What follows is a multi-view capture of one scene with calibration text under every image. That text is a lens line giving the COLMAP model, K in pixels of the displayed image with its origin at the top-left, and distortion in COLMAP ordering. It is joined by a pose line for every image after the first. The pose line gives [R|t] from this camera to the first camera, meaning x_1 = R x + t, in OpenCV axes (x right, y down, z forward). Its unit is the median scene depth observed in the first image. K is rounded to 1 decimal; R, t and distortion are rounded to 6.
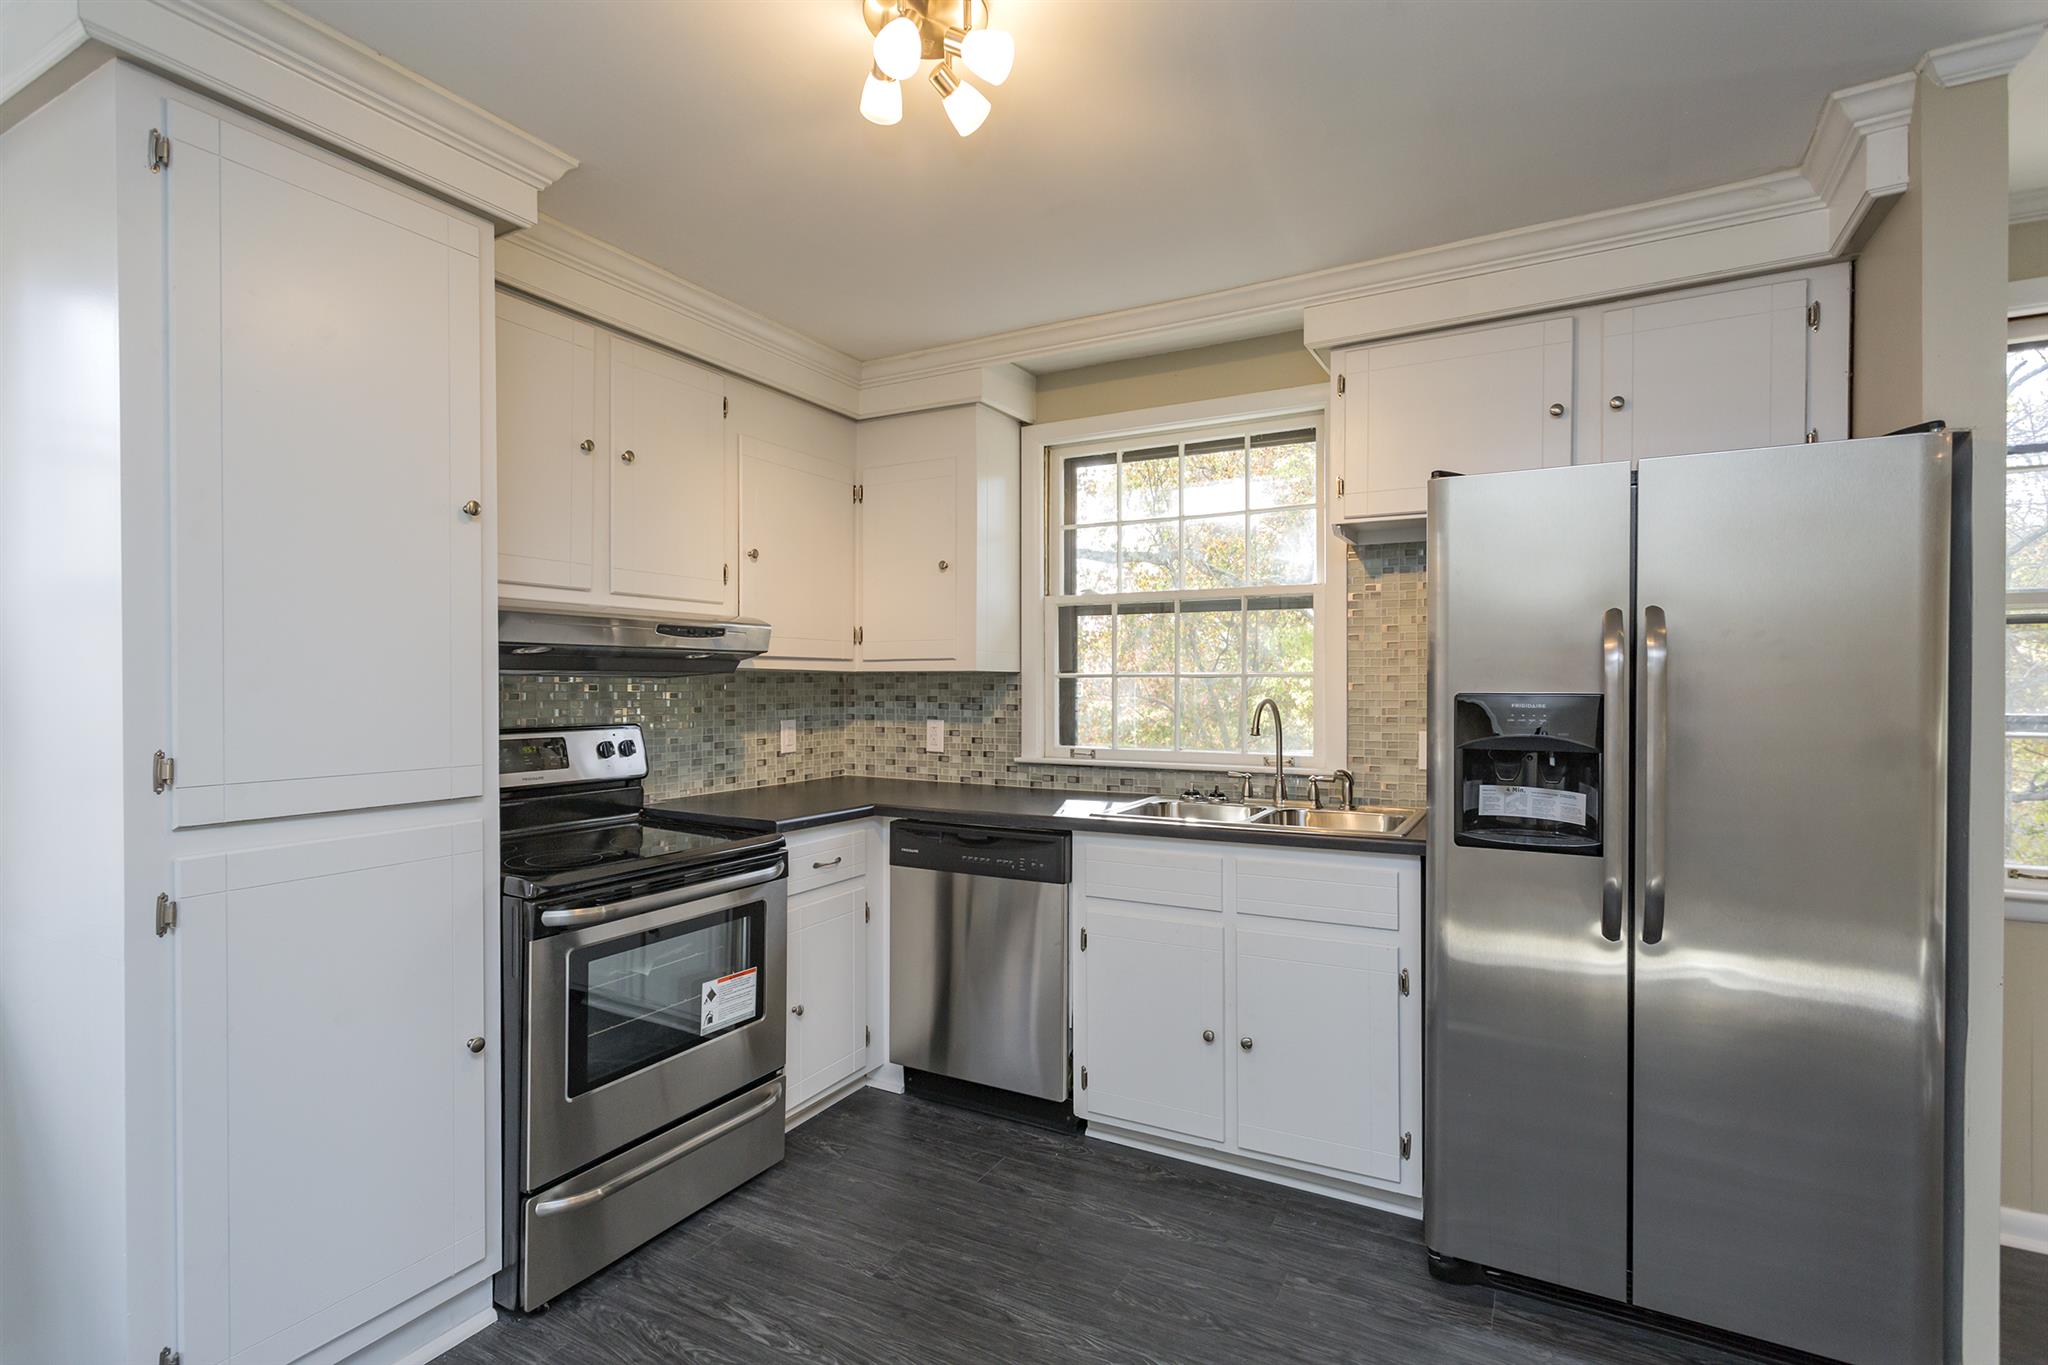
lens RADIAL K [[959.6, 0, 1025.4], [0, 959.6, 689.3], [0, 0, 1]] dist [0.000993, 0.000465]
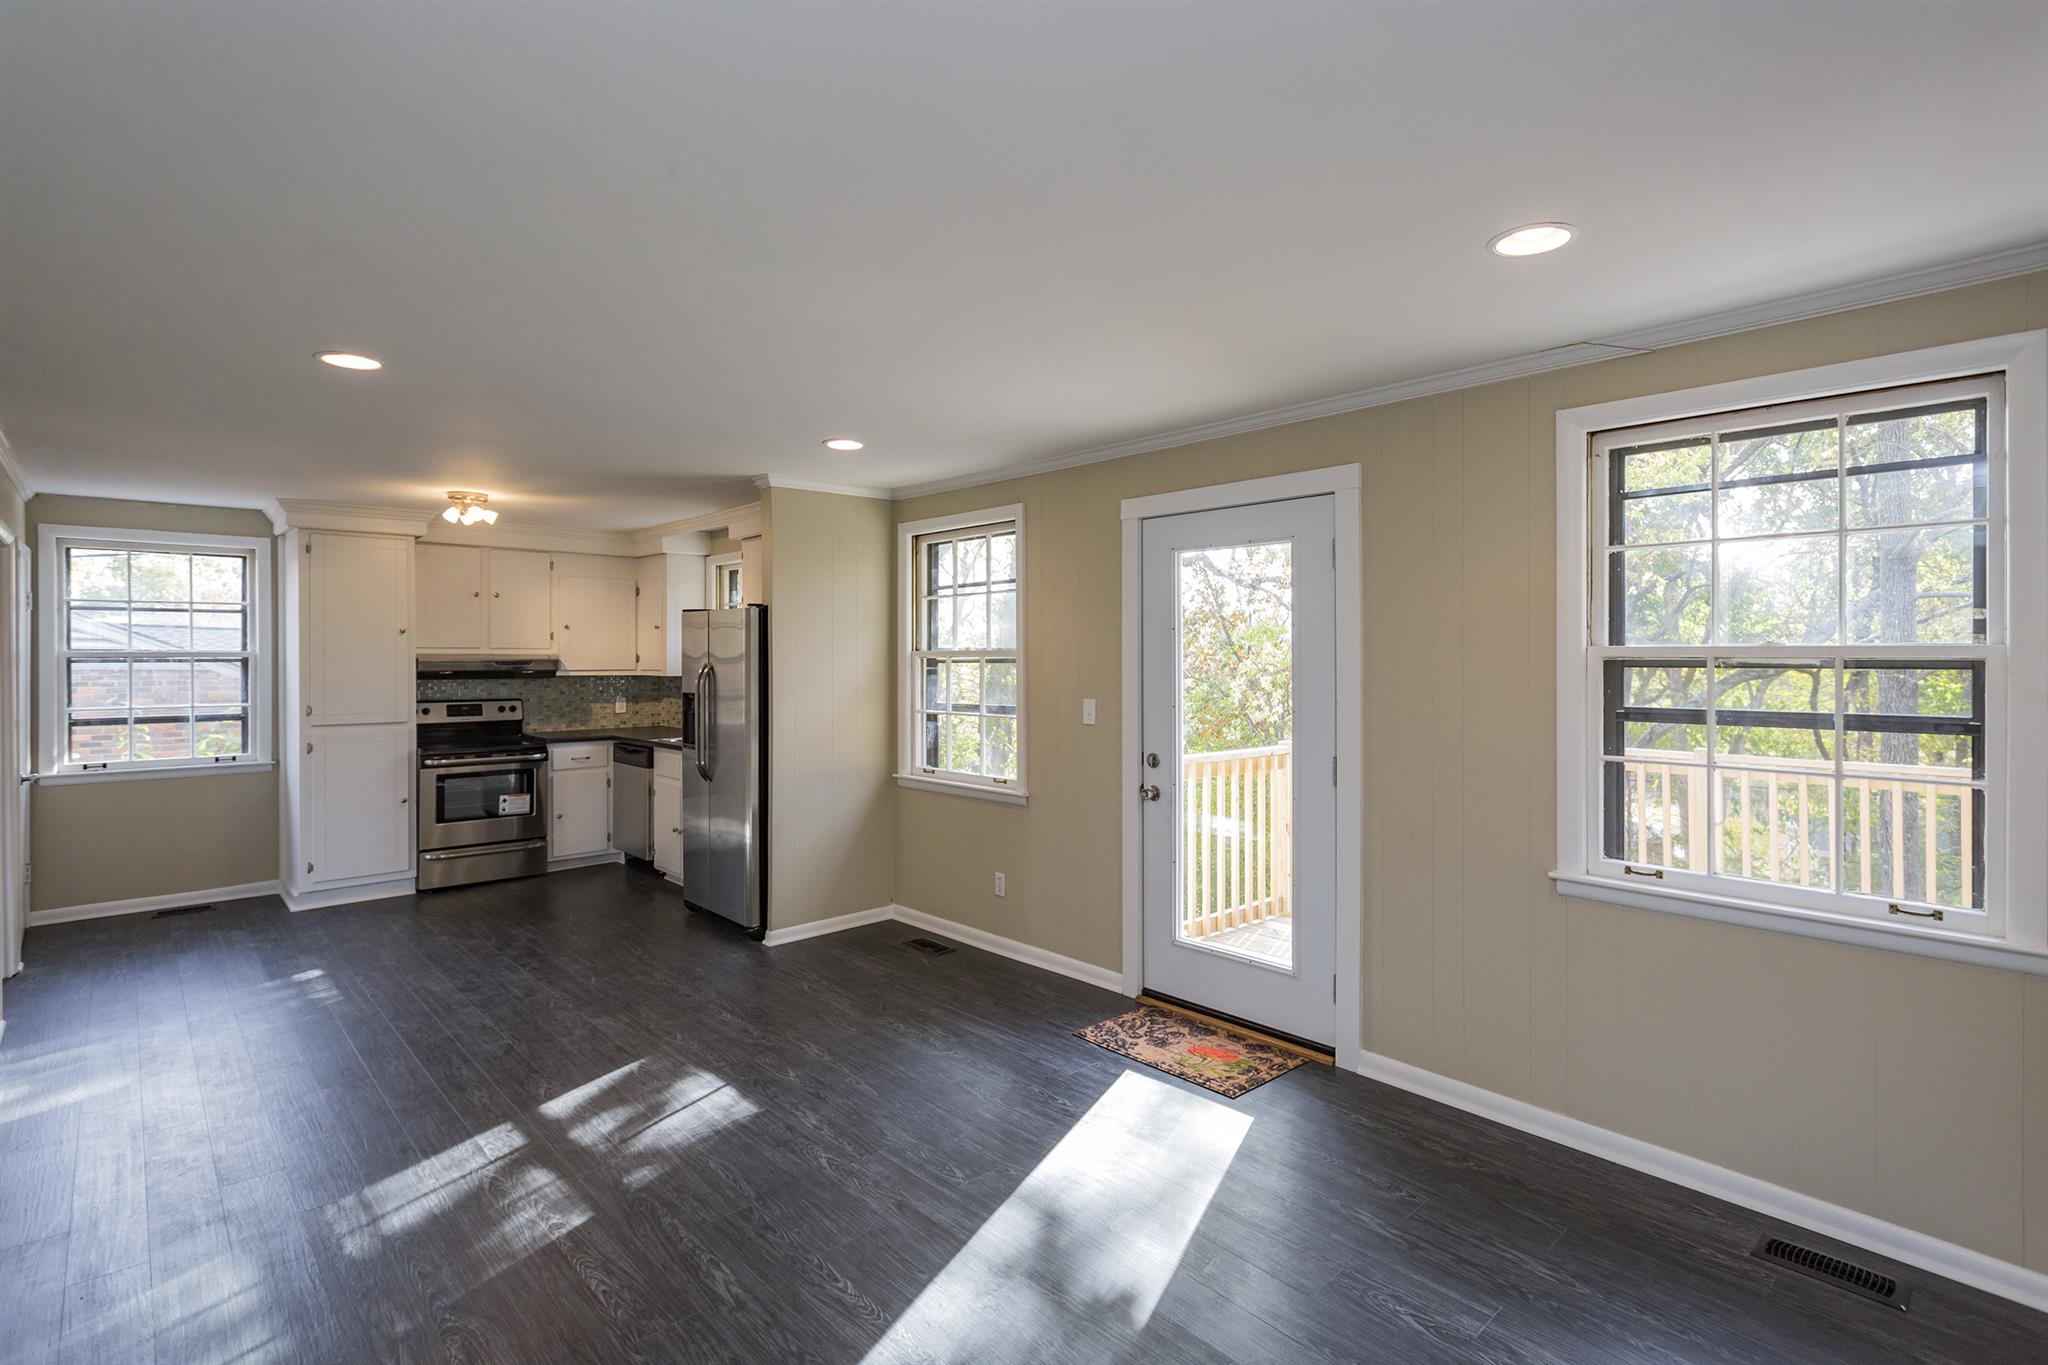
lens RADIAL K [[973.4, 0, 1023.3], [0, 973.4, 661.2], [0, 0, 1]] dist [0.003040, 0.000286]
pose [[0.949273, 0.000747, -0.314452, 1.554191], [-0.001233, 0.999998, -0.001347, -0.056197], [0.314450, 0.001666, 0.949273, -0.920439]]
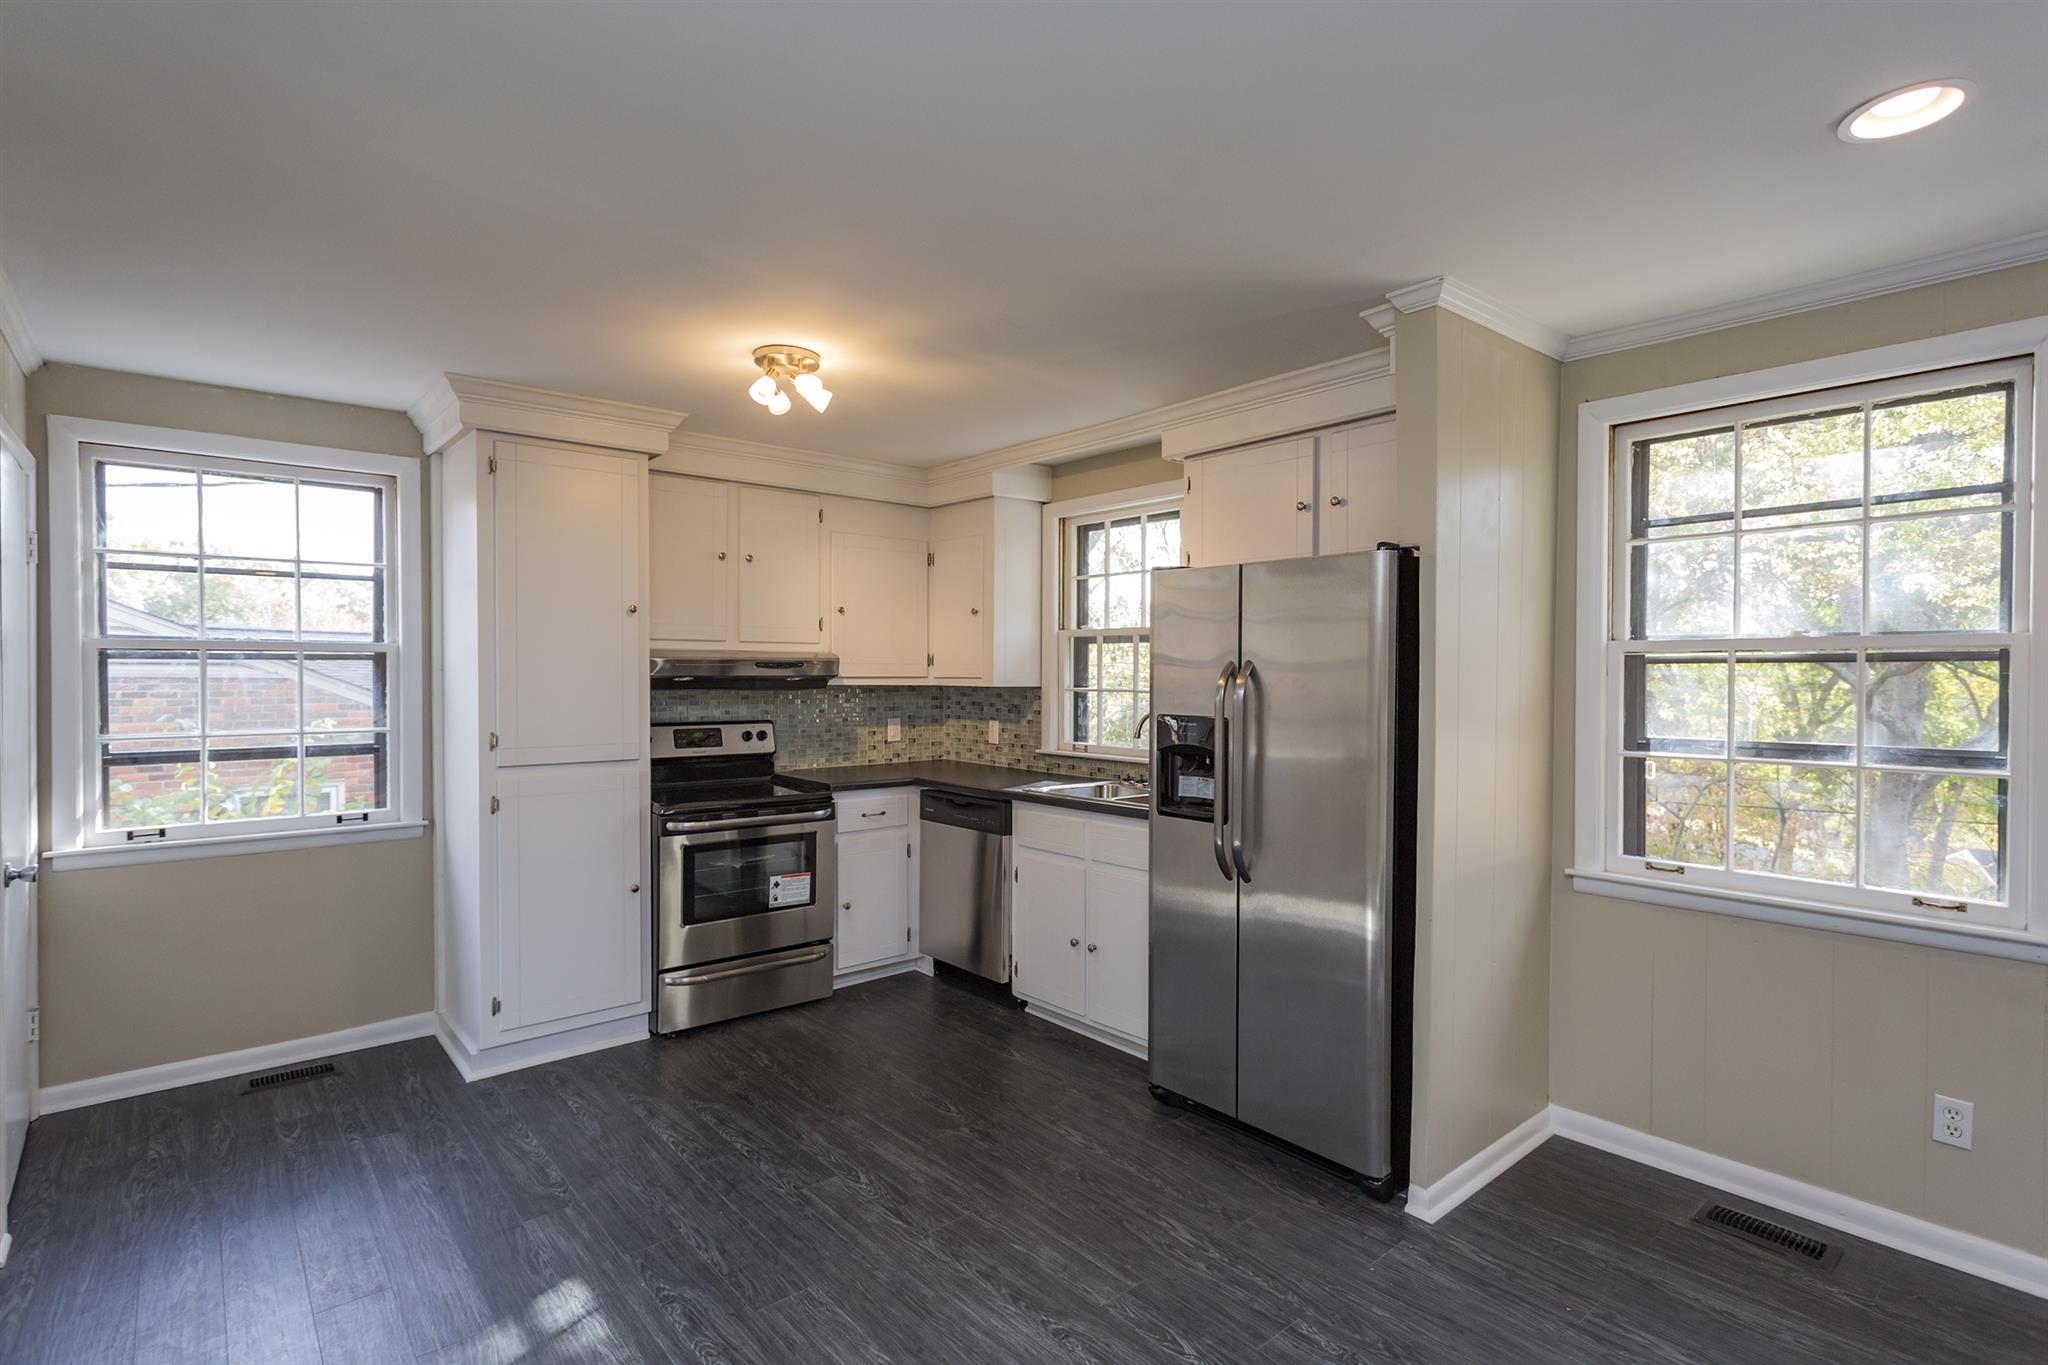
lens RADIAL K [[994.6, 0, 1027.5], [0, 994.6, 688.1], [0, 0, 1]] dist [0.000774, 0.000472]
pose [[0.935035, 0.009237, -0.354435, 0.568005], [-0.005609, 0.999921, 0.011263, -0.037716], [0.354511, -0.008544, 0.935013, -0.380681]]
